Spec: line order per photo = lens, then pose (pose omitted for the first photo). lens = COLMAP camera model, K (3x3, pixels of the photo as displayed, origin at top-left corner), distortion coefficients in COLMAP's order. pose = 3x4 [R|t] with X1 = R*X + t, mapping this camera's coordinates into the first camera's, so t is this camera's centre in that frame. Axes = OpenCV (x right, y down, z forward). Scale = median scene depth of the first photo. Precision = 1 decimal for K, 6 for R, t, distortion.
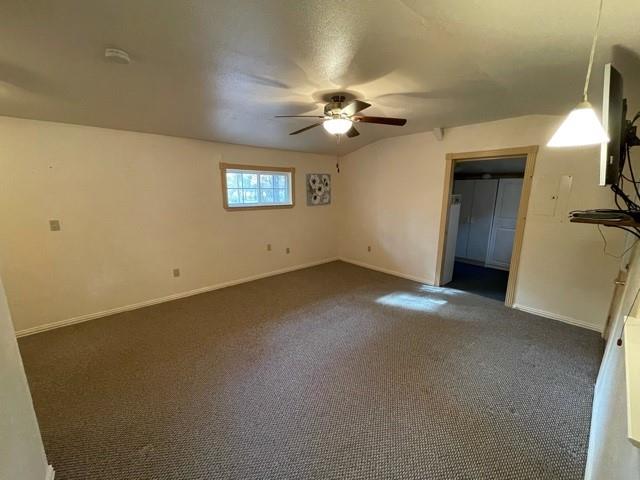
lens RADIAL K [[260.0, 0, 320.0], [0, 260.0, 240.0], [0, 0, 1]] dist [0.000315, 0.000038]
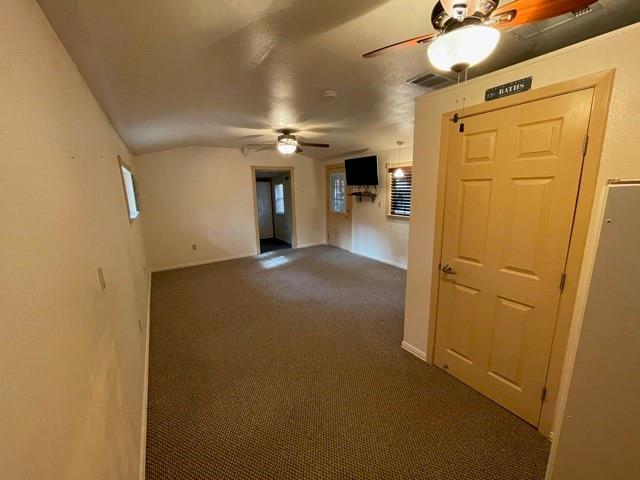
lens RADIAL K [[260.0, 0, 320.0], [0, 260.0, 240.0], [0, 0, 1]] dist [0.000315, 0.000038]
pose [[0.171552, -0.210369, 0.962453, -1.096342], [0.214216, 0.961526, 0.171983, -0.098793], [-0.961604, 0.176669, 0.210016, 0.404799]]
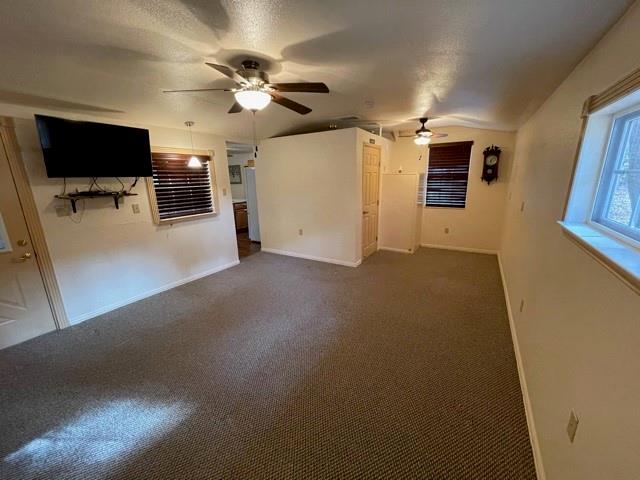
lens RADIAL K [[260.0, 0, 320.0], [0, 260.0, 240.0], [0, 0, 1]] dist [0.000315, 0.000038]
pose [[-0.954611, 0.081961, -0.286358, 0.099896], [-0.043923, 0.912149, 0.407499, -0.271071], [0.294600, 0.401580, -0.867147, 1.403704]]
